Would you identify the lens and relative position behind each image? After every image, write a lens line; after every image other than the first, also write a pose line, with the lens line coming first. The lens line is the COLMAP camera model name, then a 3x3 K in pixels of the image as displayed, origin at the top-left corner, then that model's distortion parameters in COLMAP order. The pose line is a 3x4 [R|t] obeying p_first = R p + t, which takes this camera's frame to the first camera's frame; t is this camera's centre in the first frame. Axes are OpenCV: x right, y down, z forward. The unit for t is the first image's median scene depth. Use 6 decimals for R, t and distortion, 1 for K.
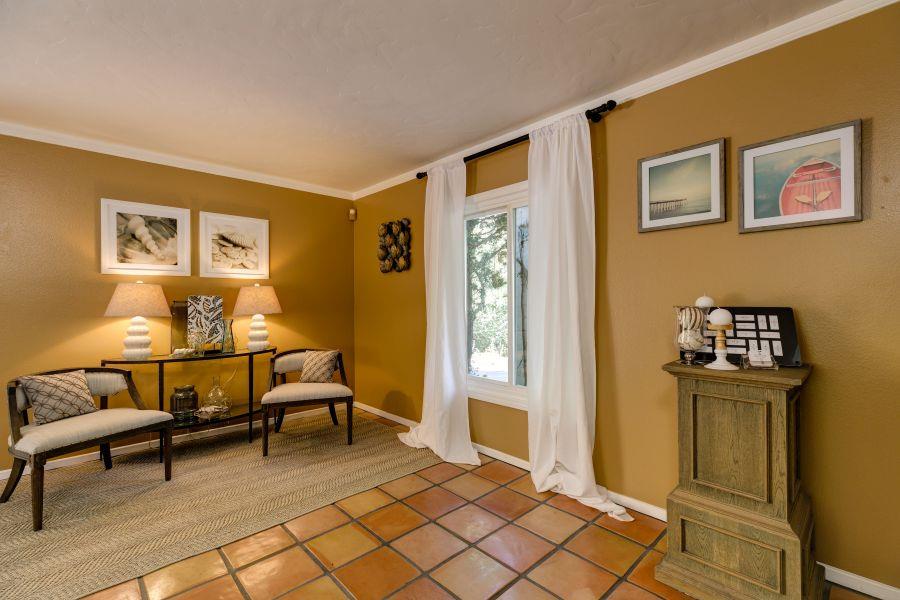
lens RADIAL K [[405.9, 0, 449.9], [0, 405.9, 303.6], [0, 0, 1]] dist [0.012285, -0.002036]
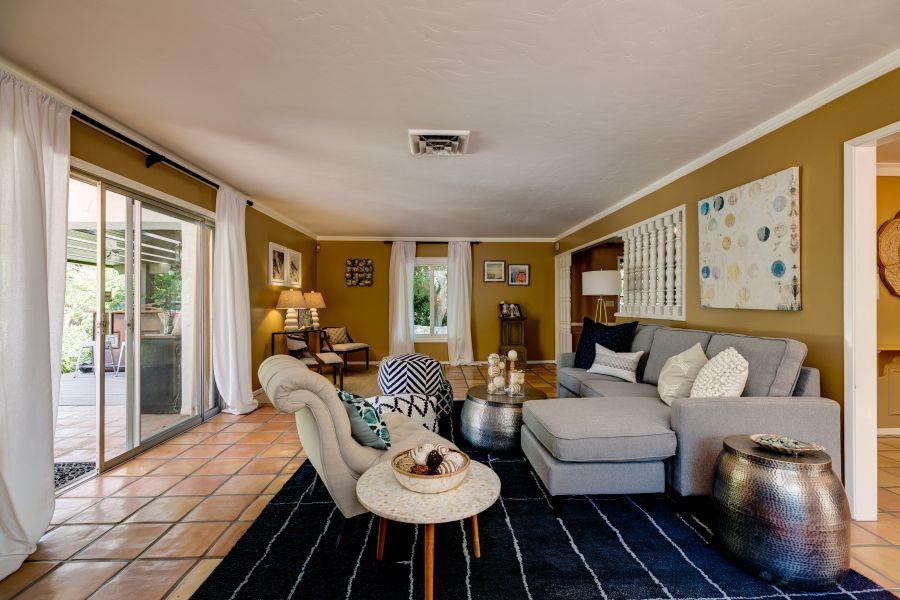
lens RADIAL K [[405.9, 0, 451.1], [0, 405.9, 302.9], [0, 0, 1]] dist [0.012285, -0.002036]
pose [[0.654740, 0.007104, 0.755821, -2.314774], [-0.000919, 0.999963, -0.008603, 0.030231], [-0.755854, 0.004938, 0.654722, -1.028267]]
